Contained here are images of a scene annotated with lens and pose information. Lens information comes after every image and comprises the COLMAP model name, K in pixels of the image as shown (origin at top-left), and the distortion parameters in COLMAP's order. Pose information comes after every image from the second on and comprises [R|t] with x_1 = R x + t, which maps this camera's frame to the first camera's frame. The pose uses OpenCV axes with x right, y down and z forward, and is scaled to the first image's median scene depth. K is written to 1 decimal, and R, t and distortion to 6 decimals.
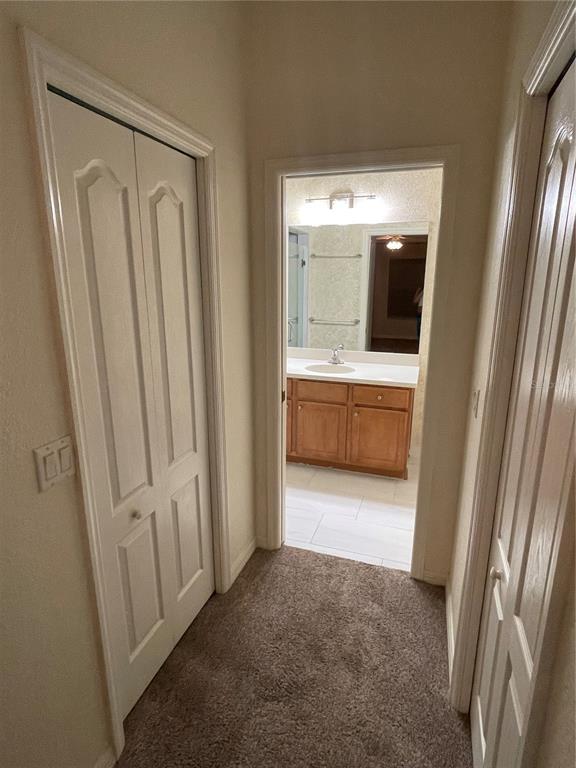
lens RADIAL K [[417.1, 0, 285.0], [0, 417.1, 379.3], [0, 0, 1]] dist [-0.005068, -0.000205]
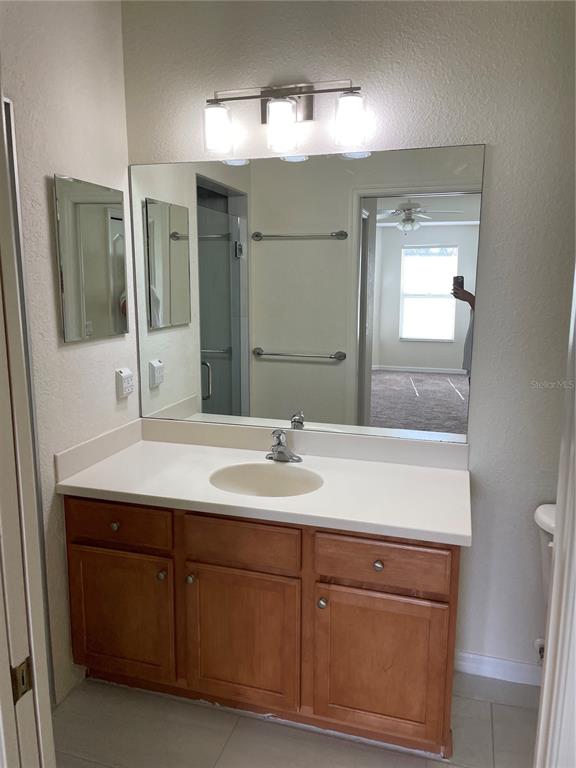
lens RADIAL K [[574.4, 0, 289.4], [0, 574.4, 384.6], [0, 0, 1]] dist [0.005414, -0.003834]
pose [[0.998609, -0.011050, 0.051554, 0.102149], [0.014221, 0.998003, -0.061550, -0.084982], [-0.050771, 0.062197, 0.996772, 0.395317]]
